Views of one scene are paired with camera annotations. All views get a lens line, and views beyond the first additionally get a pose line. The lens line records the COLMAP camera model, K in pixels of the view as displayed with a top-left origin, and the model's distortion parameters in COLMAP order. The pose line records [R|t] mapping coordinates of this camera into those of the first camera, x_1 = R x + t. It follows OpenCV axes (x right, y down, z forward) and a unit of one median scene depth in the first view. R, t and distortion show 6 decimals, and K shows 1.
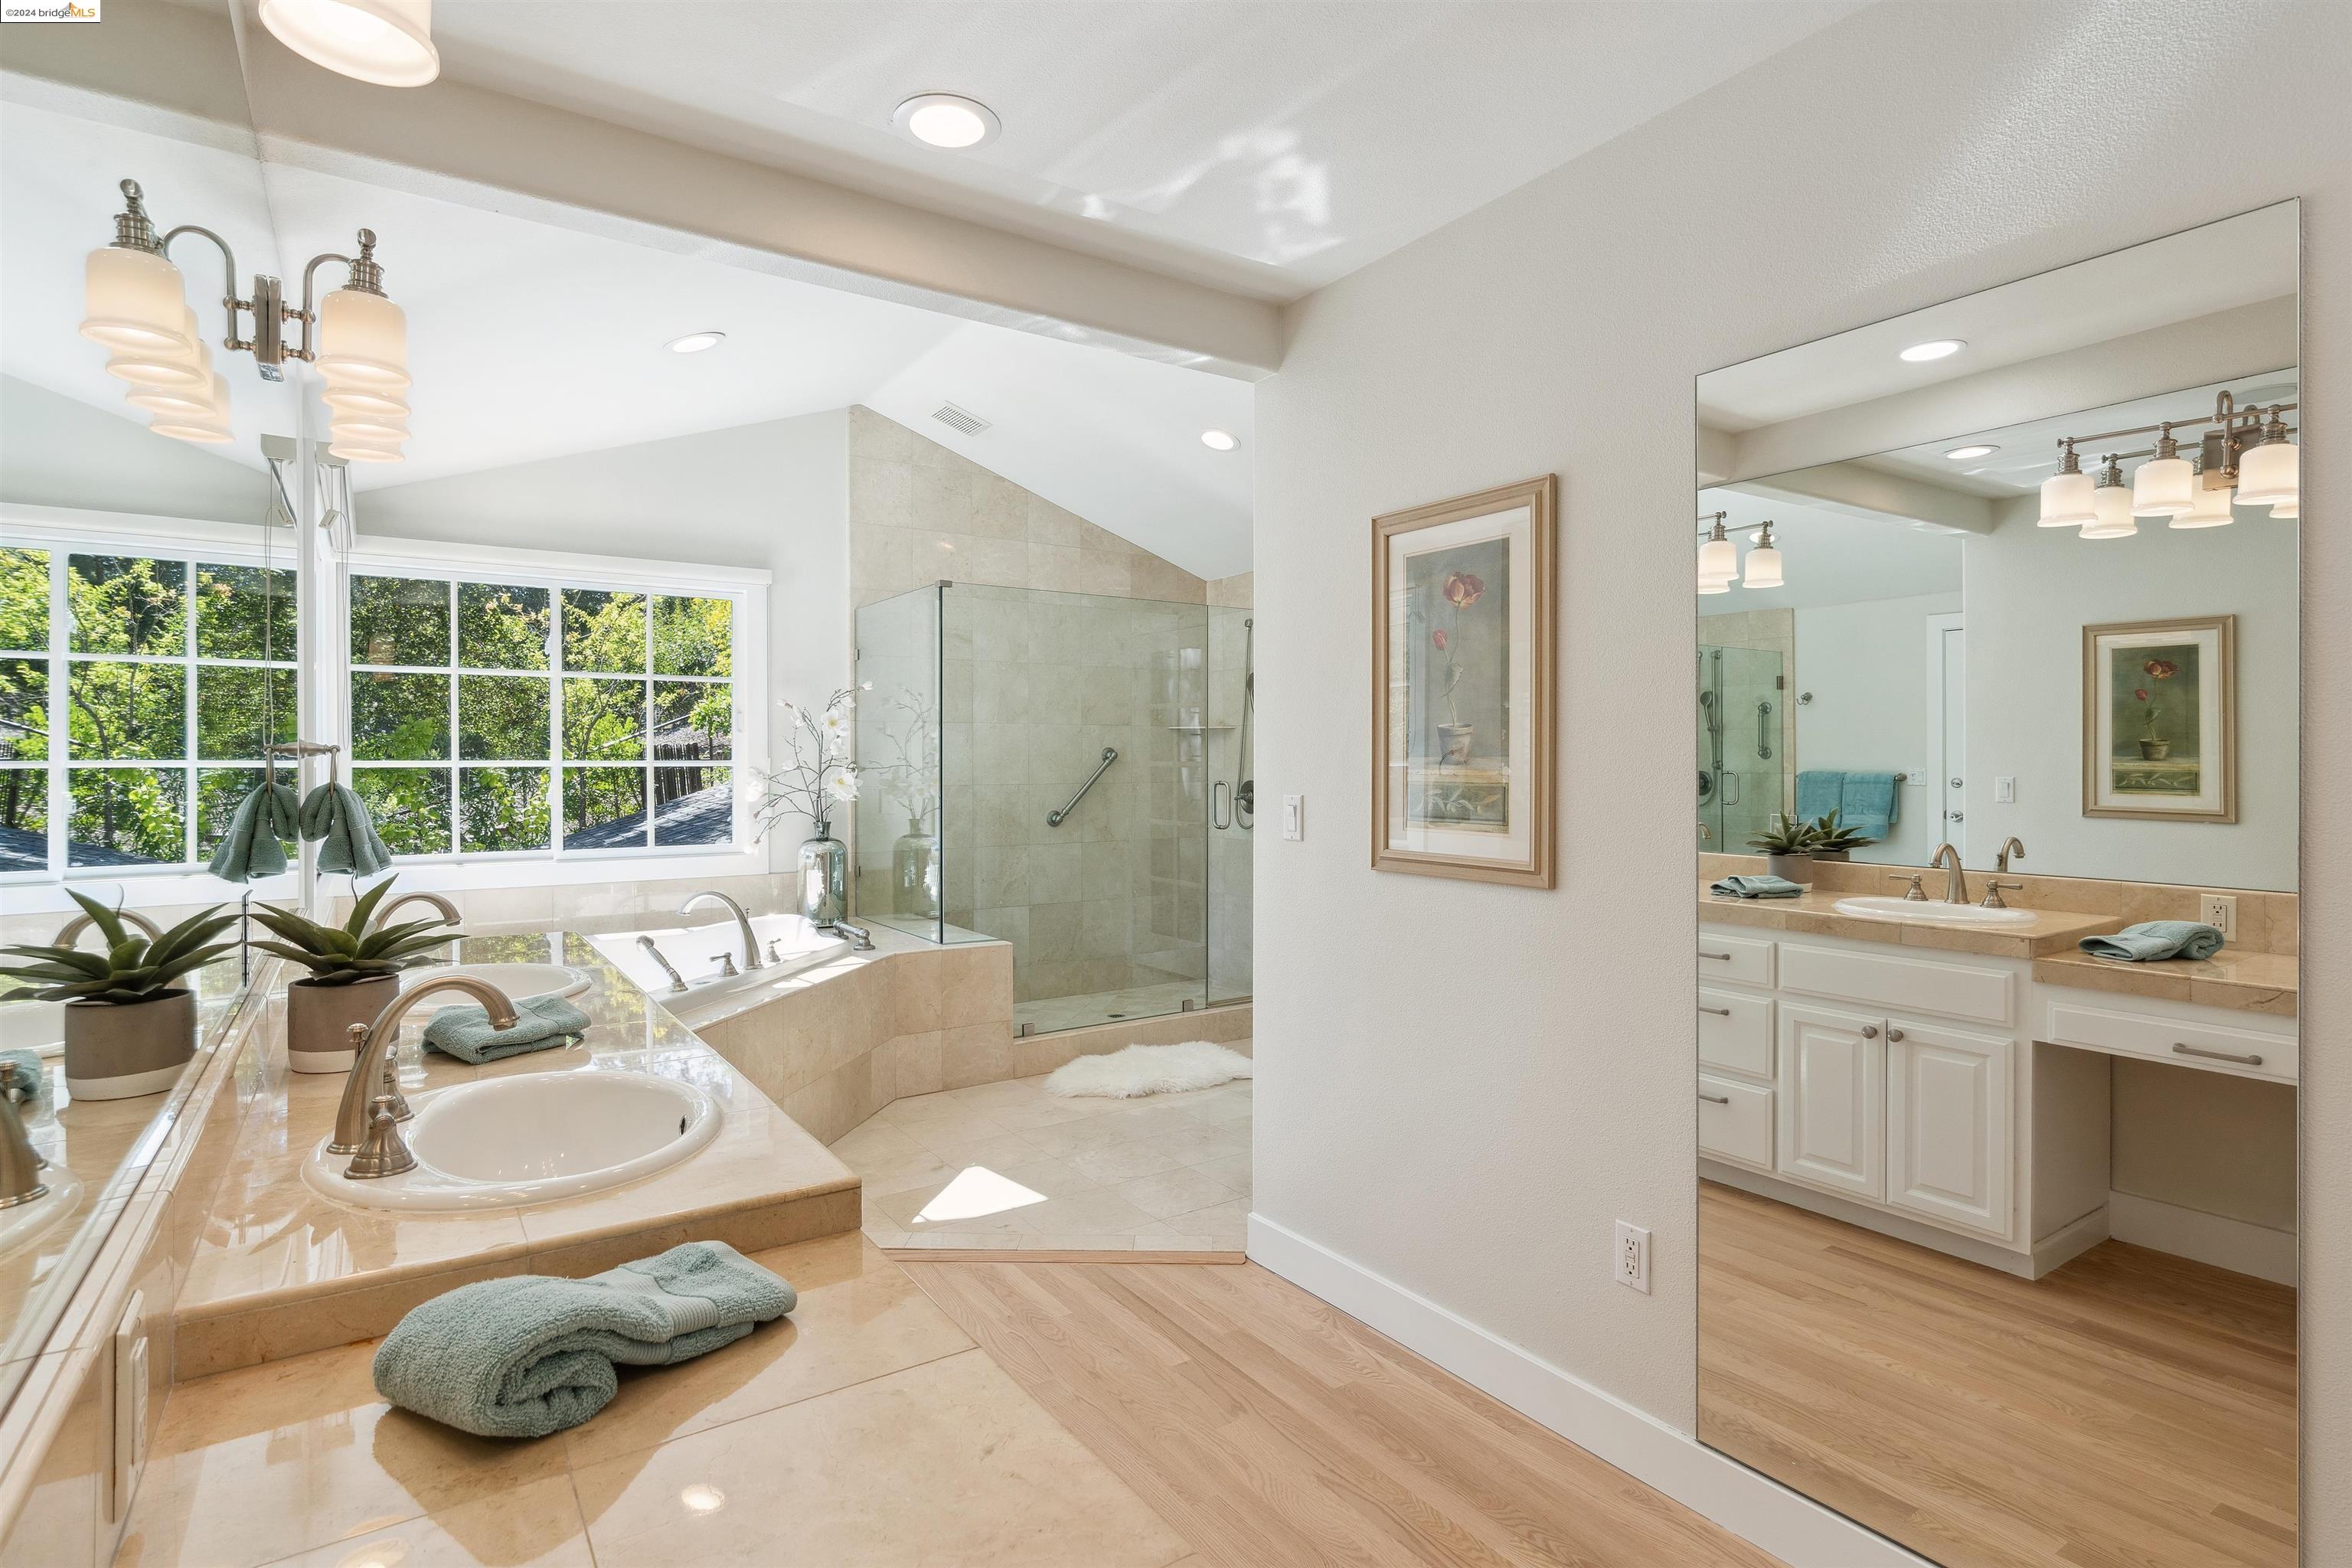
lens RADIAL K [[1160.9, 0, 1178.9], [0, 1160.9, 768.3], [0, 0, 1]] dist [-0.013042, -0.000693]
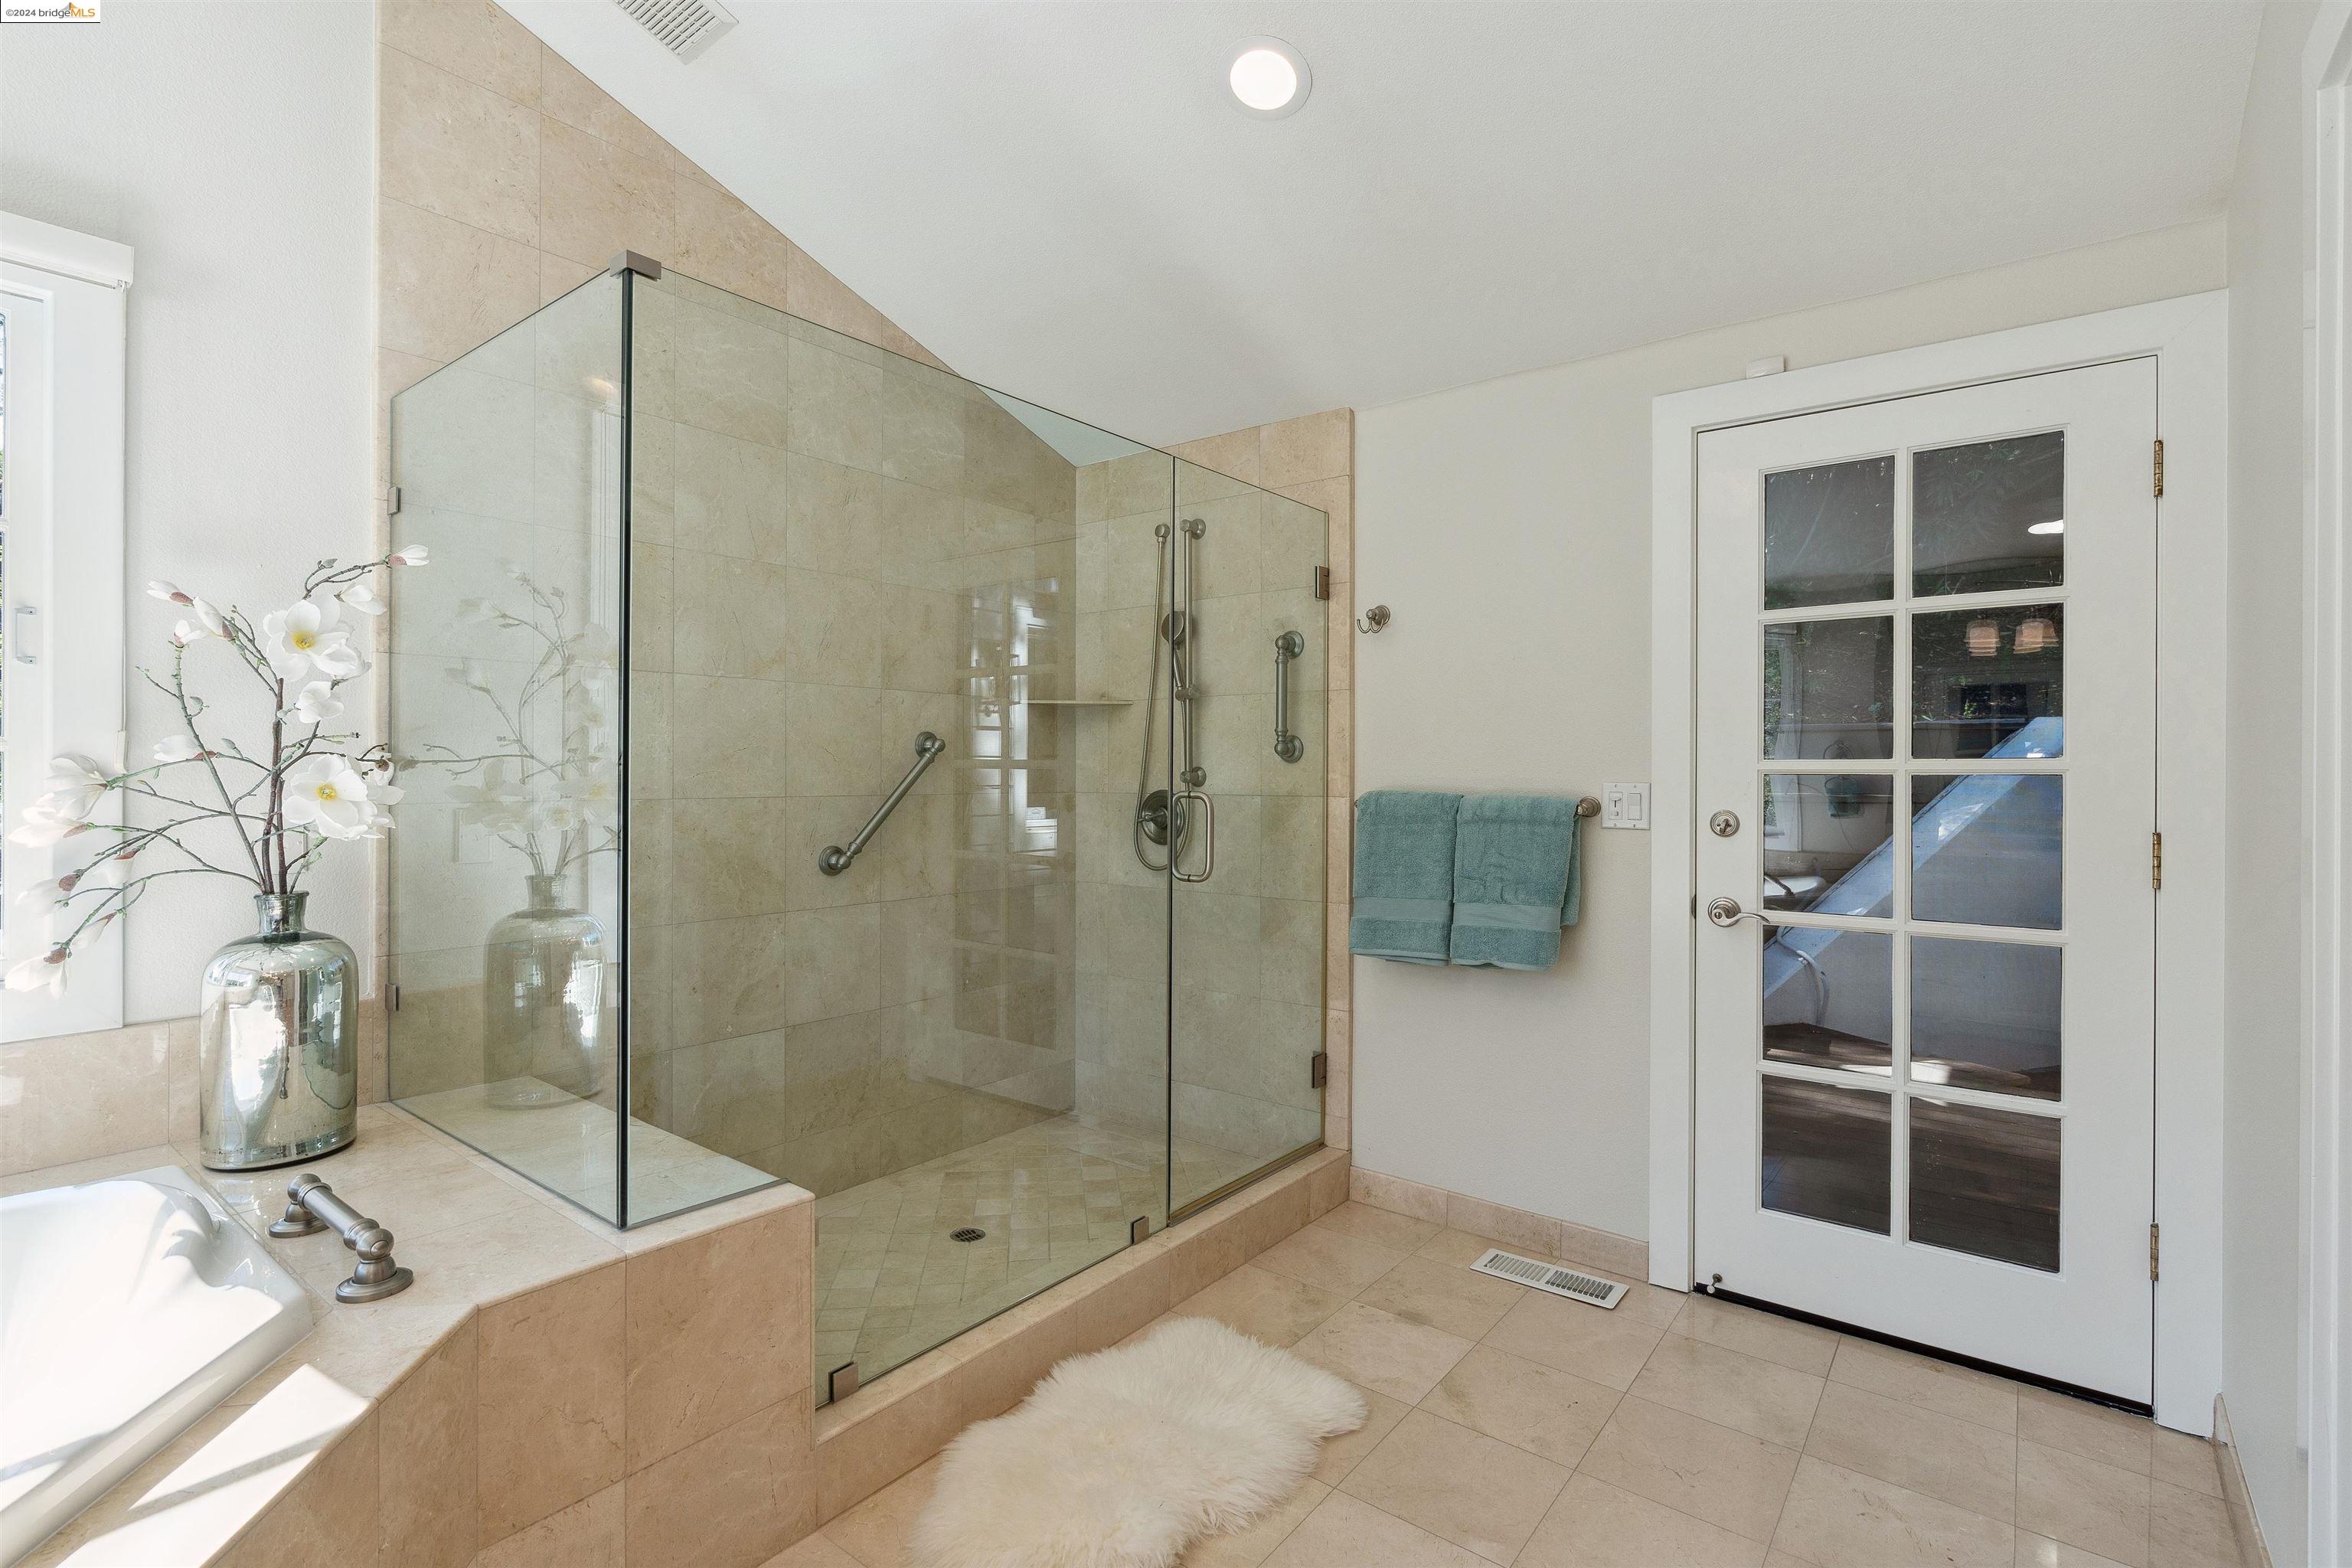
lens RADIAL K [[1093.0, 0, 1173.8], [0, 1093.0, 770.7], [0, 0, 1]] dist [-0.004983, -0.000378]
pose [[0.953711, 0.005511, 0.300673, -0.126394], [-0.003555, 0.999969, -0.007051, 0.005286], [-0.300703, 0.005656, 0.953701, 0.544650]]
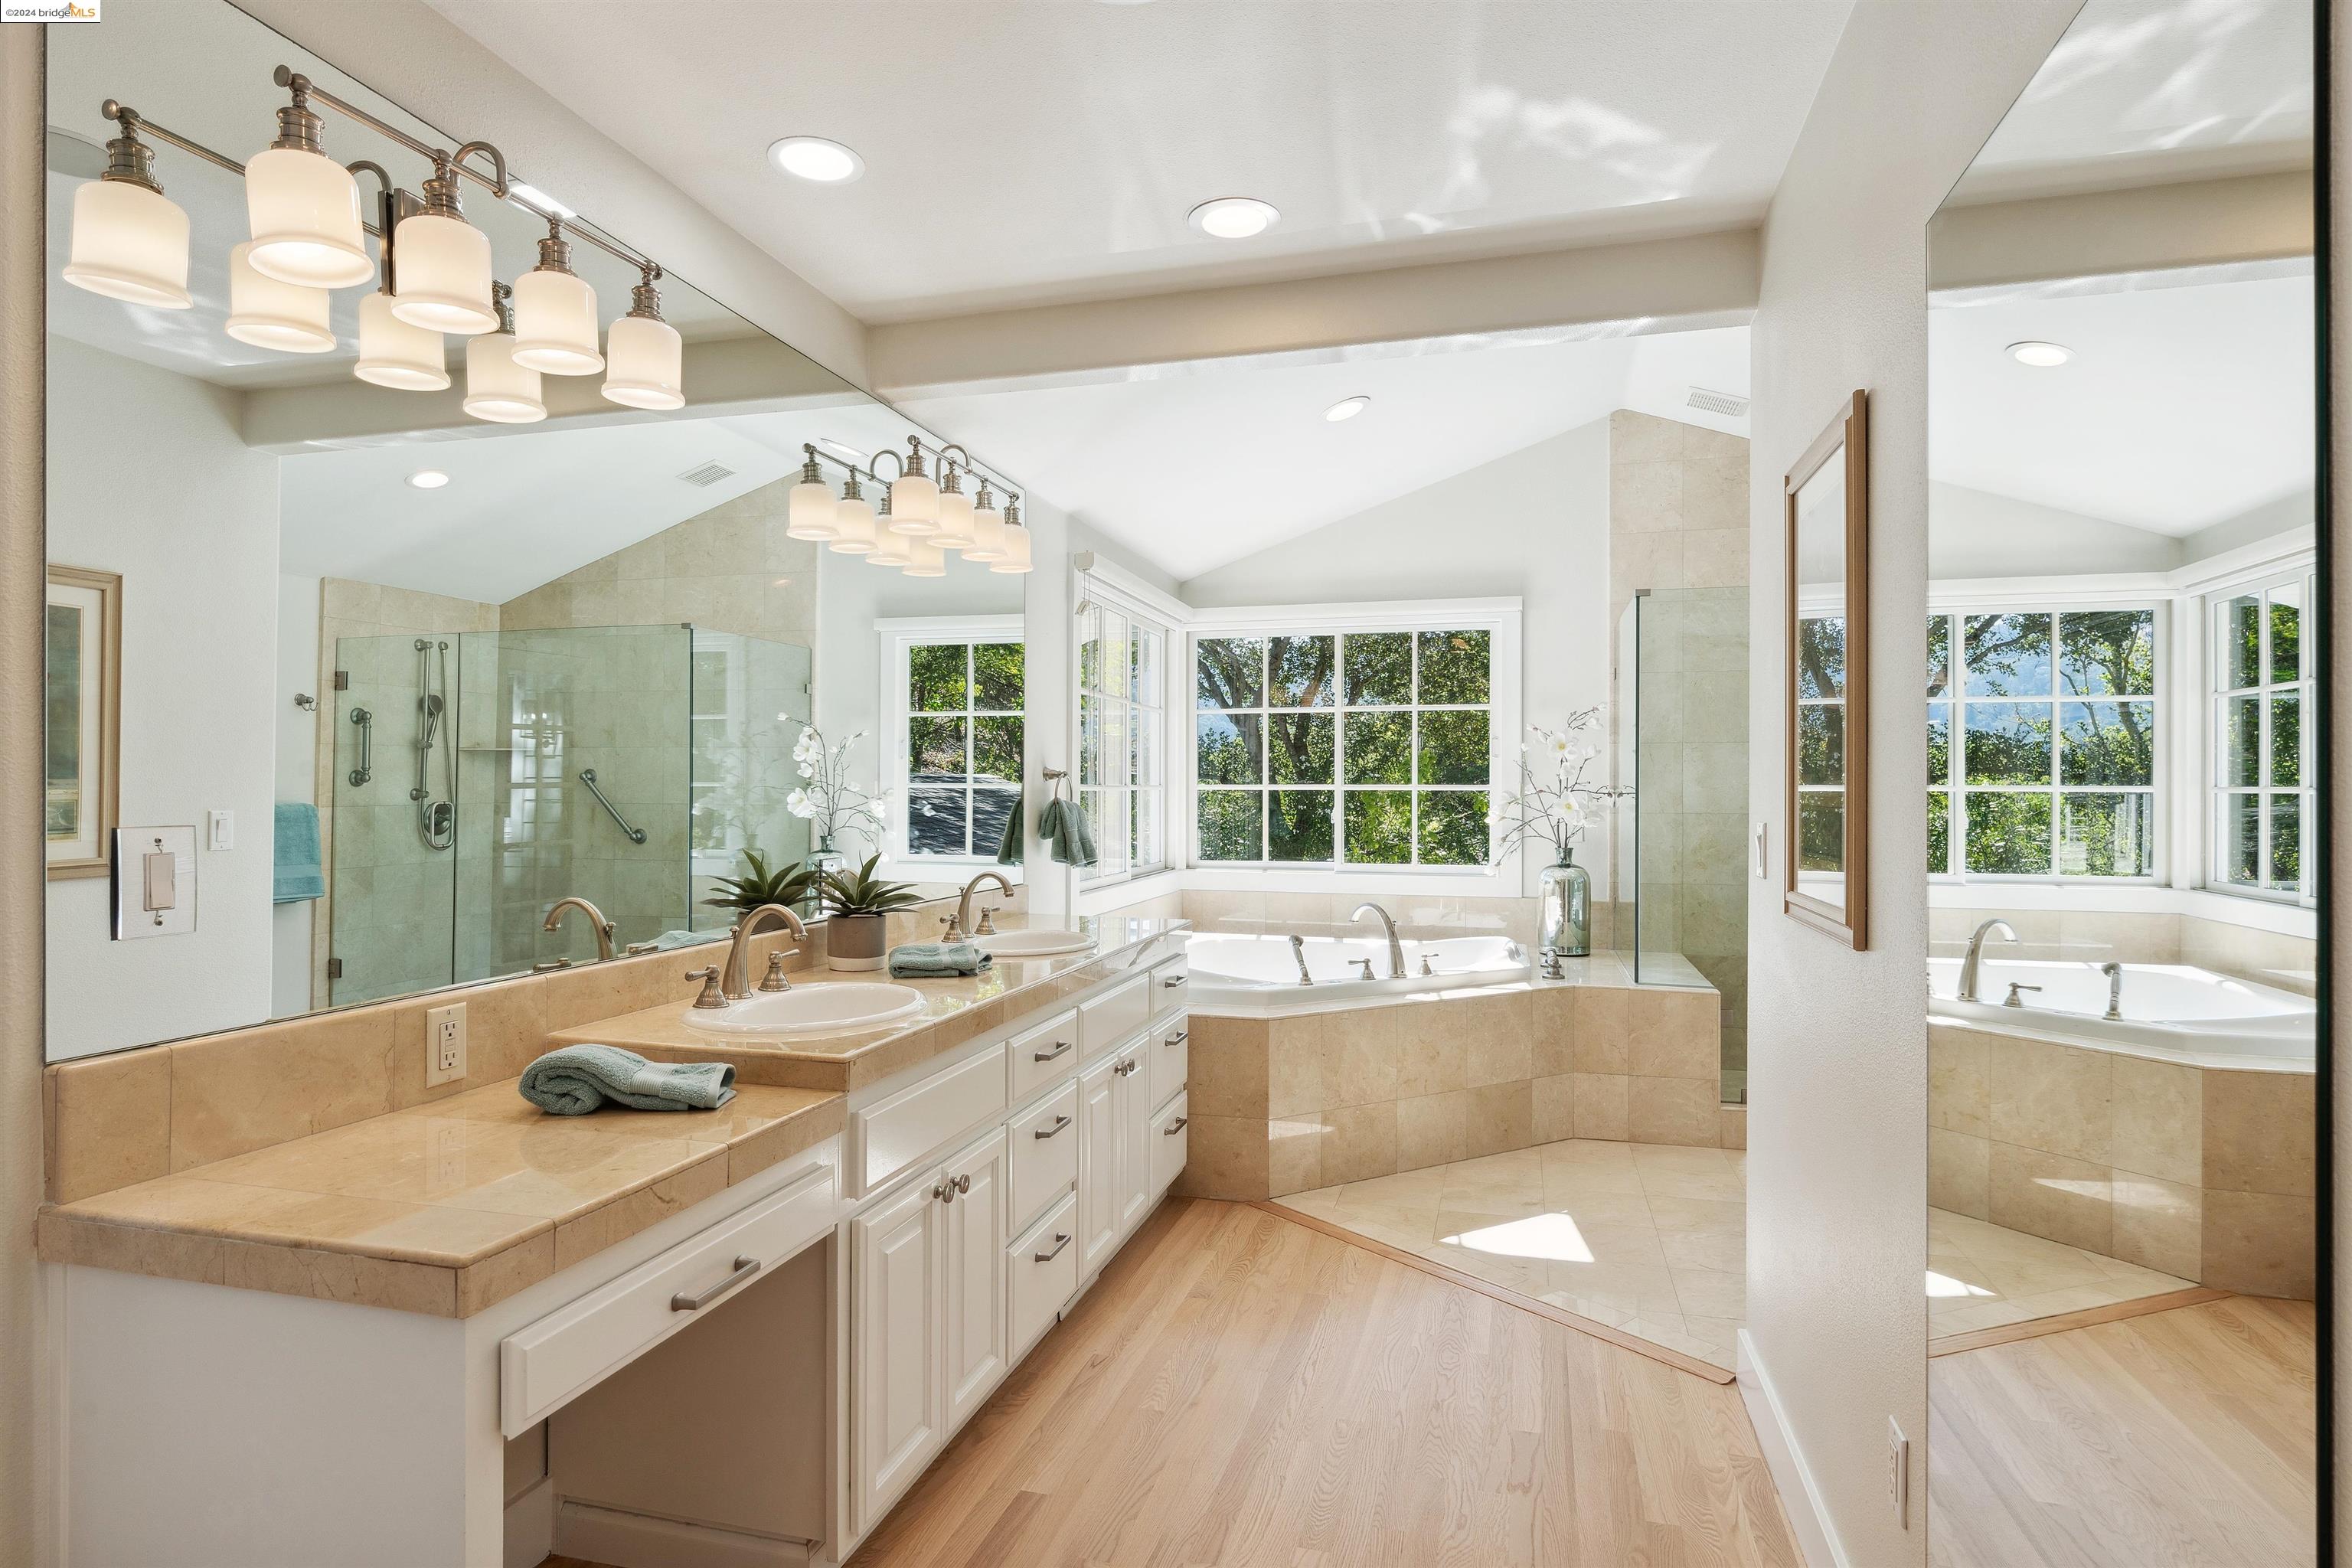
lens RADIAL K [[1249.2, 0, 1172.1], [0, 1249.2, 794.4], [0, 0, 1]] dist [0.002125, -0.000740]
pose [[0.641772, 0.002670, -0.766891, 0.284999], [-0.005748, 0.999983, -0.001328, 0.004092], [0.766874, 0.005261, 0.641776, 0.068621]]
